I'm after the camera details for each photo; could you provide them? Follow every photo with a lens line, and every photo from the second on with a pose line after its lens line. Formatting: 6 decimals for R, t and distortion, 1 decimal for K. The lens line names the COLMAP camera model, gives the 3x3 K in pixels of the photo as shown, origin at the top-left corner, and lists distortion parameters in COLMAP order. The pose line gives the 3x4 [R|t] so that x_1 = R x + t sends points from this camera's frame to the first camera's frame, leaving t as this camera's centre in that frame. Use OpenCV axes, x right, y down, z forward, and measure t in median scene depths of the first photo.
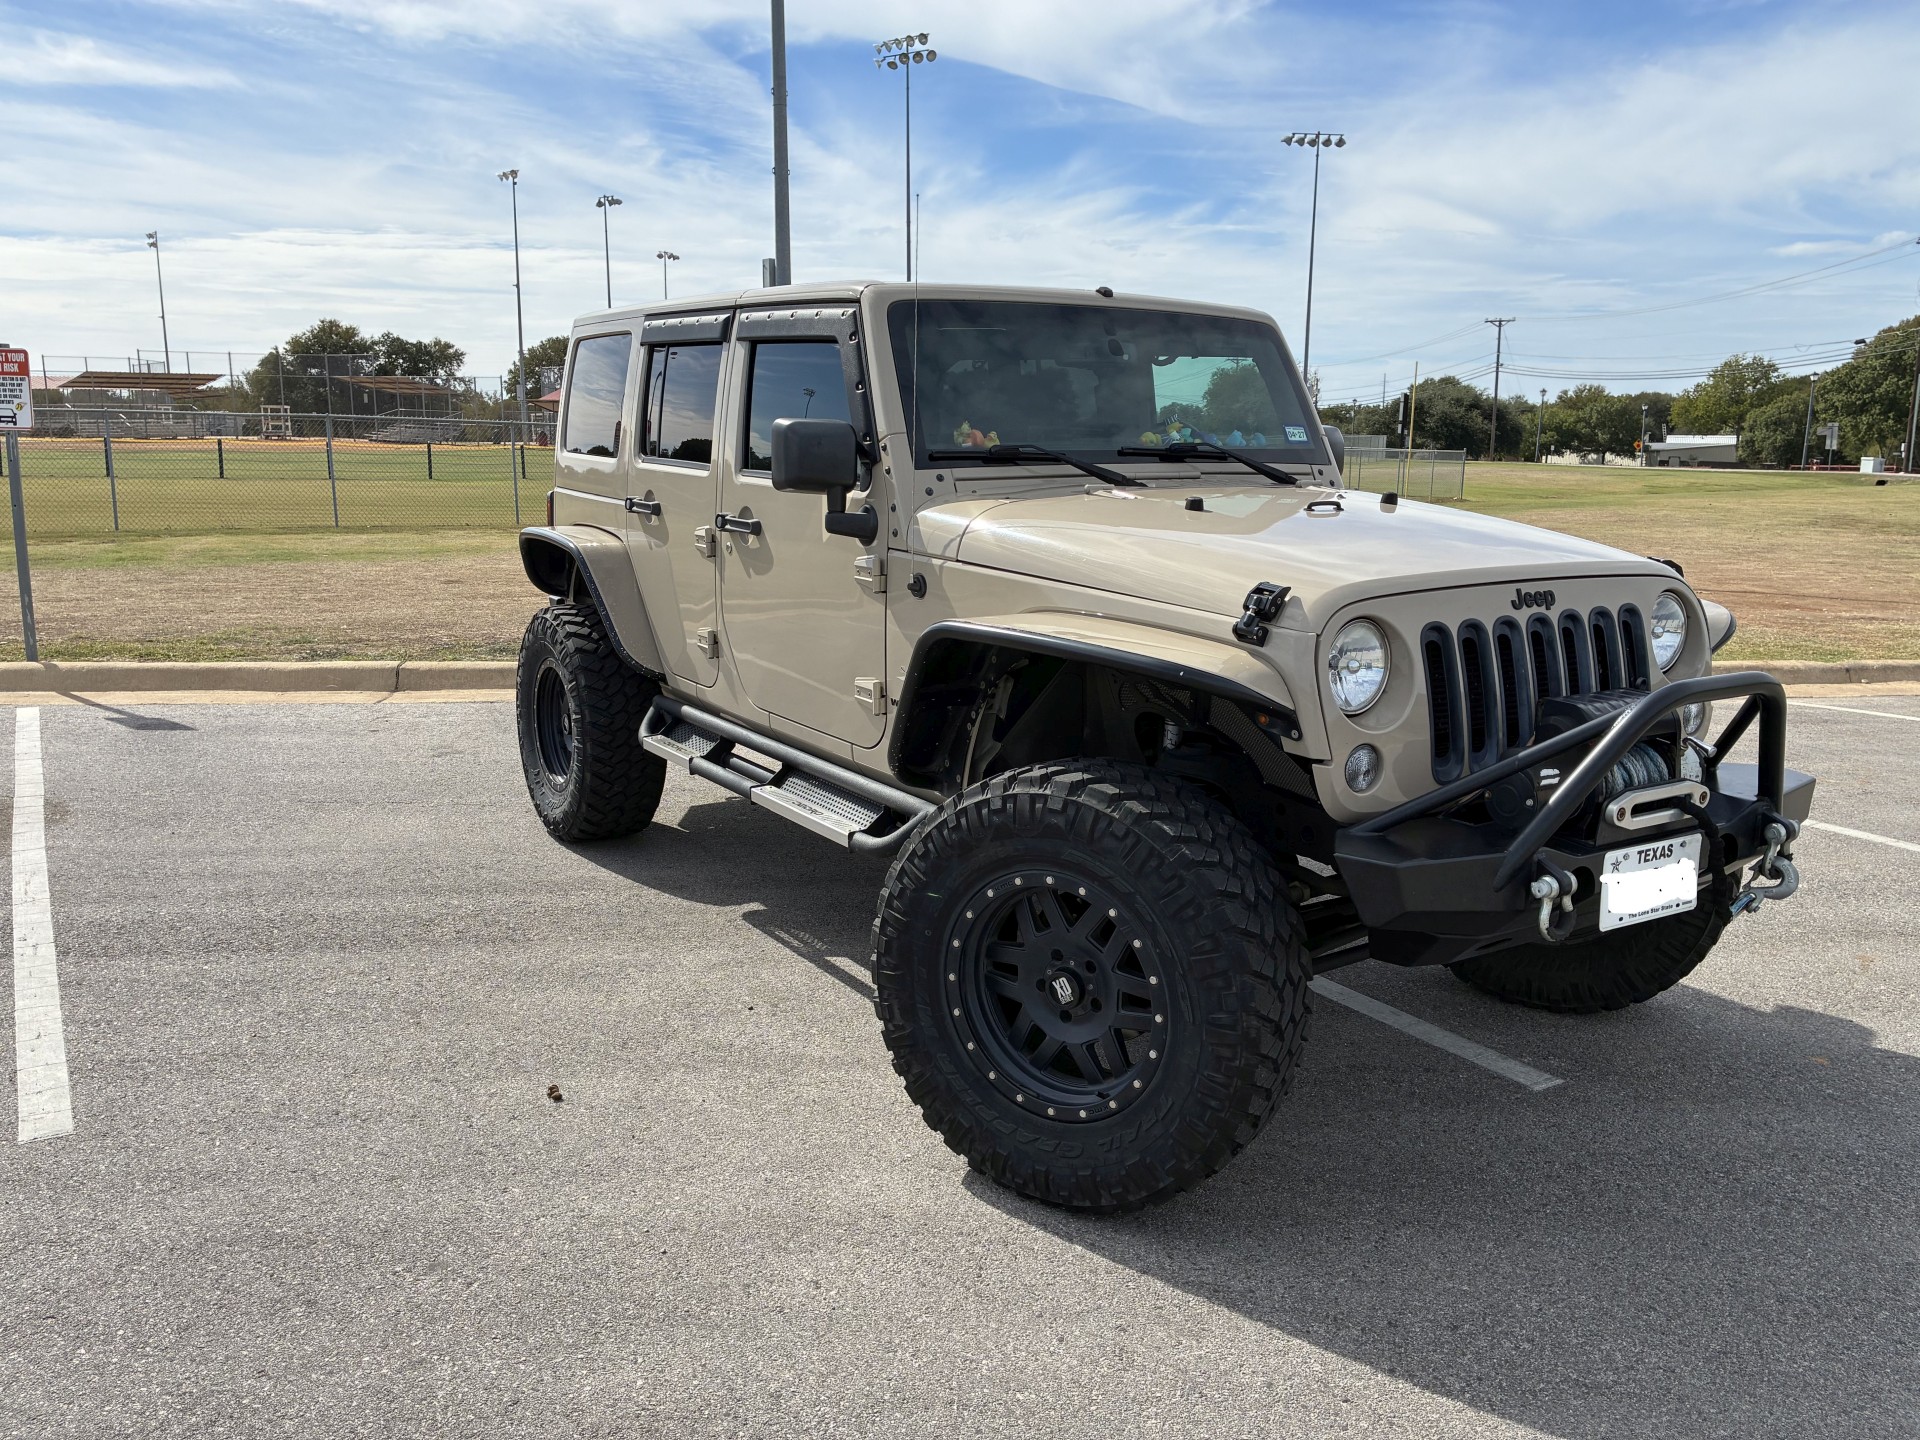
lens RADIAL K [[1453.2, 0, 964.2], [0, 1453.2, 713.2], [0, 0, 1]] dist [0.057459, -0.085386]
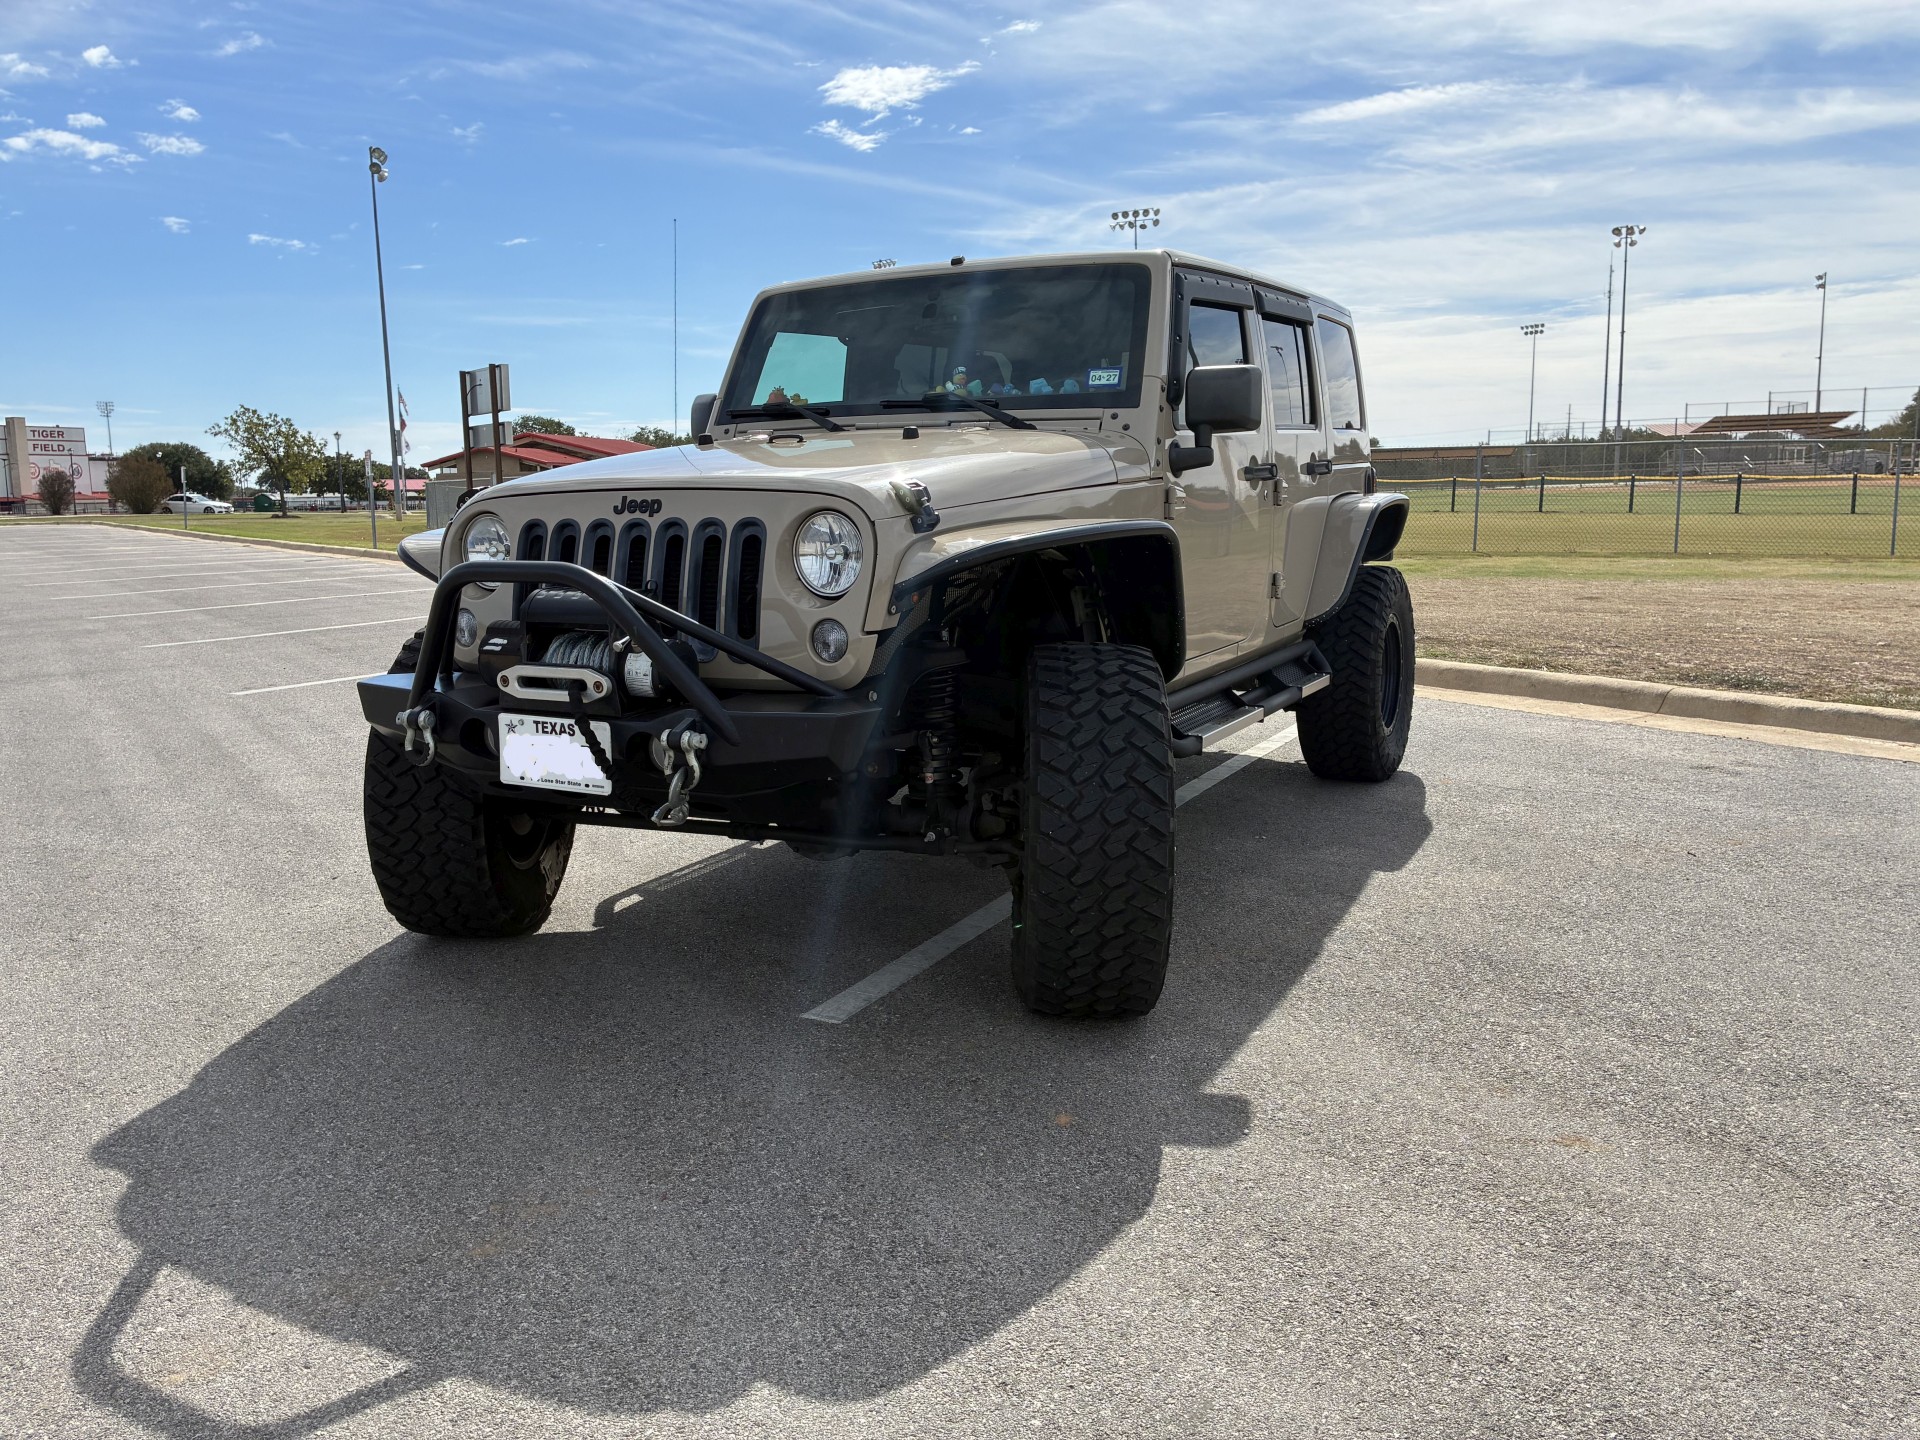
lens RADIAL K [[1453.2, 0, 957.0], [0, 1453.2, 726.8], [0, 0, 1]] dist [0.057459, -0.085386]
pose [[0.509098, 0.117586, -0.852639, 1.462657], [-0.134961, 0.989276, 0.055846, -0.006987], [0.850062, 0.086642, 0.519508, 0.643207]]
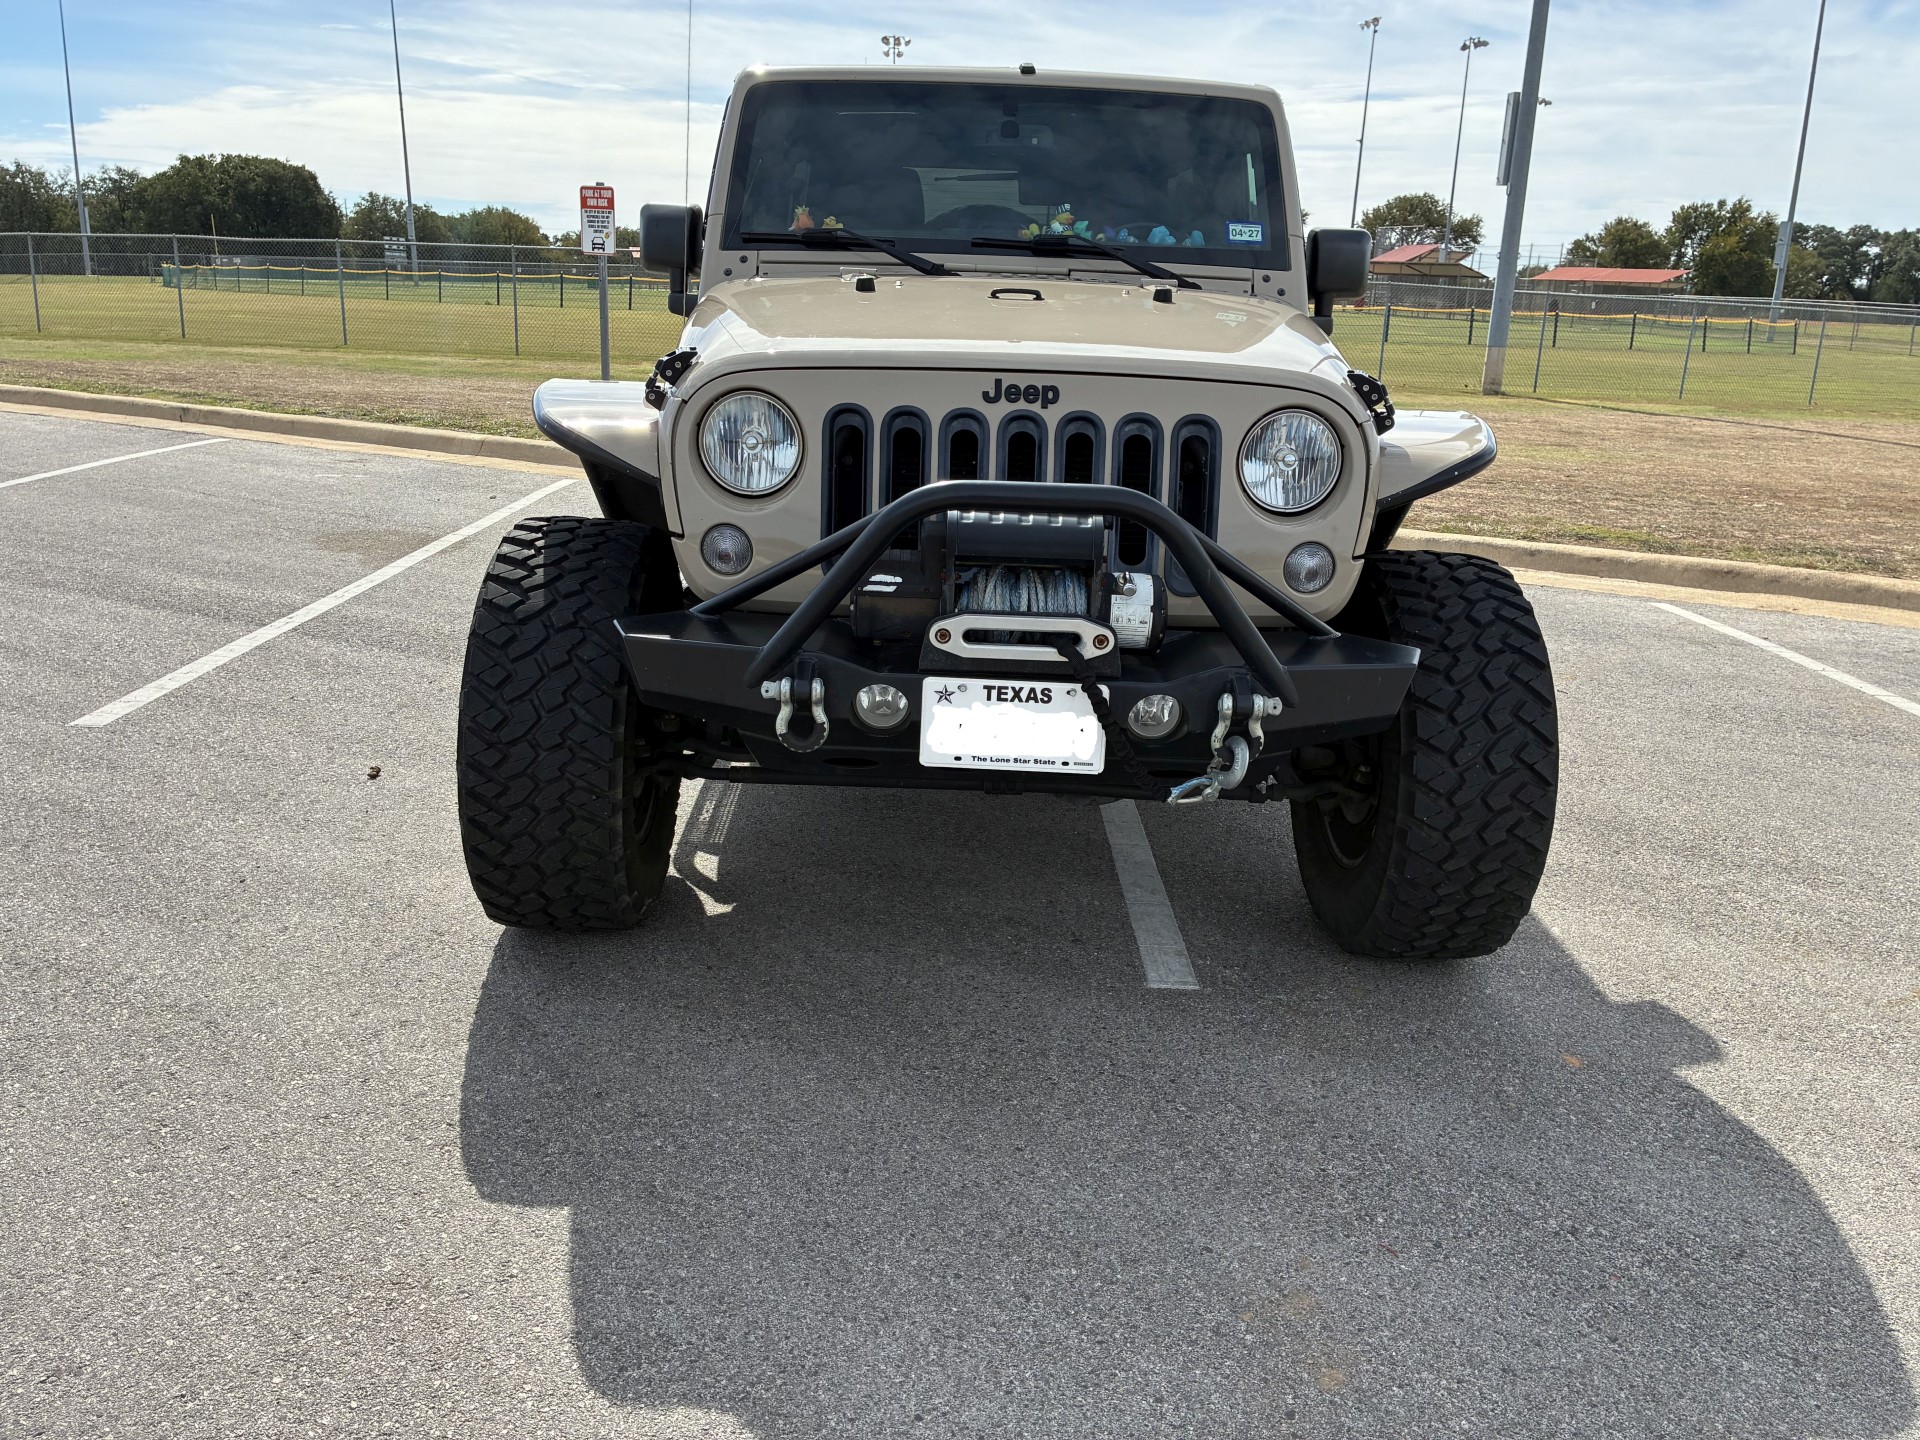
lens RADIAL K [[1453.2, 0, 961.5], [0, 1453.2, 727.2], [0, 0, 1]] dist [0.057459, -0.085386]
pose [[0.847761, 0.169617, -0.502525, 0.817289], [-0.121117, 0.984360, 0.127926, 0.009610], [0.516364, -0.047586, 0.855046, 0.240140]]
